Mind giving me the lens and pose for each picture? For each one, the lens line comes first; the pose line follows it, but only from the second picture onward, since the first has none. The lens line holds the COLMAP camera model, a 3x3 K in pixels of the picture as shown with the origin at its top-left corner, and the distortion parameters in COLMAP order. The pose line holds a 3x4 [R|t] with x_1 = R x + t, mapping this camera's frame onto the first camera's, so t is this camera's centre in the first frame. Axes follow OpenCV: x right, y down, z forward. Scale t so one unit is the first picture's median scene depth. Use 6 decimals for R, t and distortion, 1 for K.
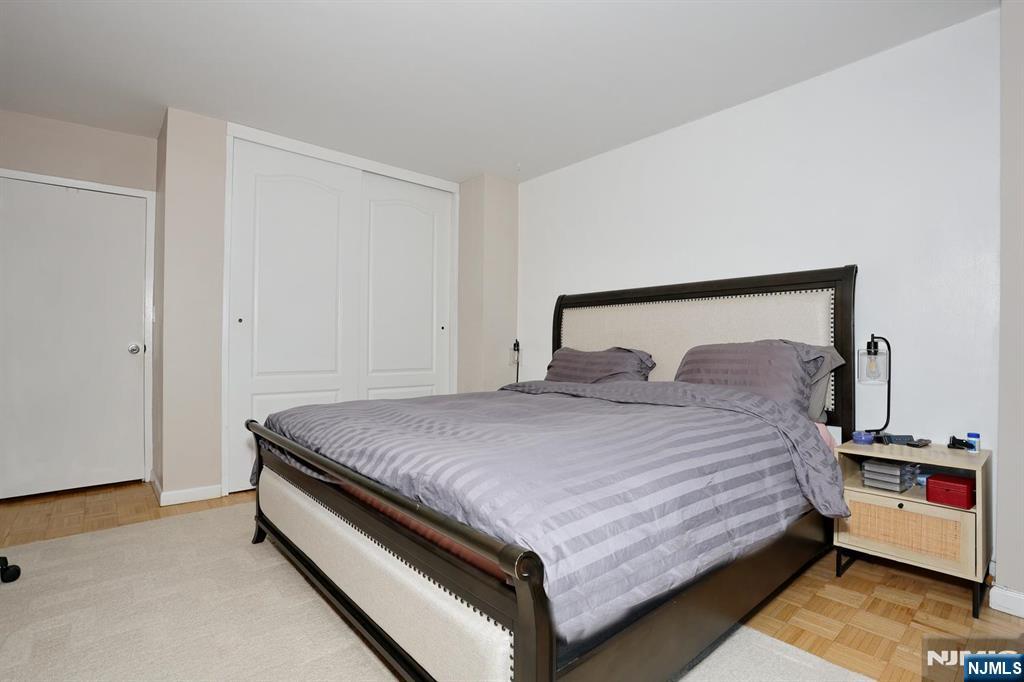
lens RADIAL K [[501.6, 0, 516.7], [0, 501.6, 339.0], [0, 0, 1]] dist [-0.018711, 0.000463]
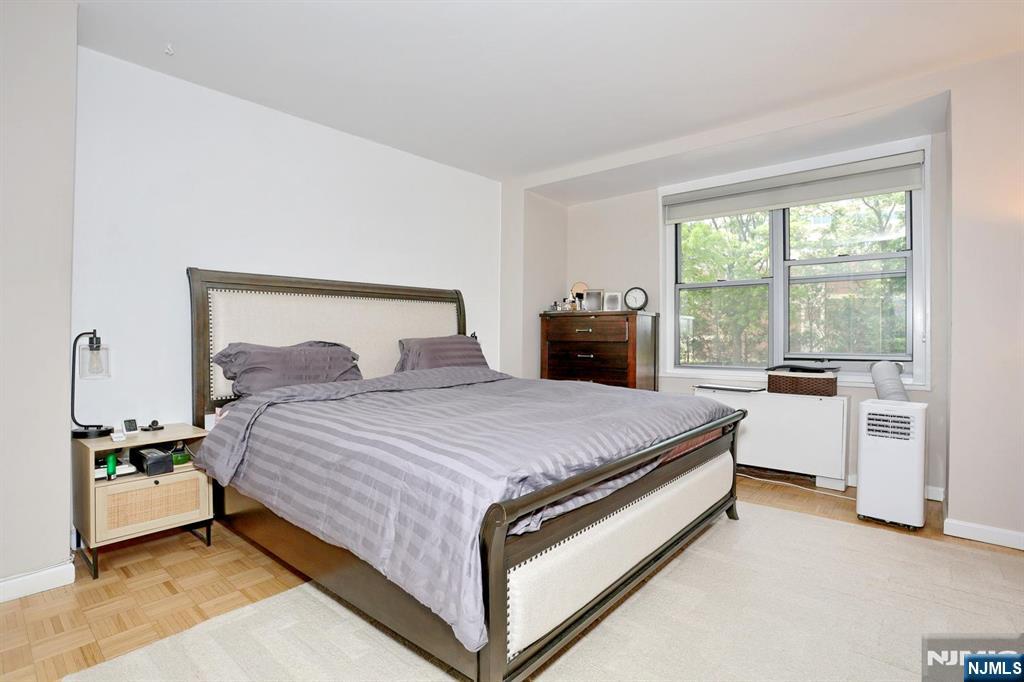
lens RADIAL K [[501.6, 0, 515.7], [0, 501.6, 340.3], [0, 0, 1]] dist [-0.018711, 0.000463]
pose [[-0.125940, -0.006689, 0.992015, -0.741596], [-0.006210, 0.999963, 0.005954, 0.006395], [-0.992018, -0.005411, -0.125977, 0.733121]]
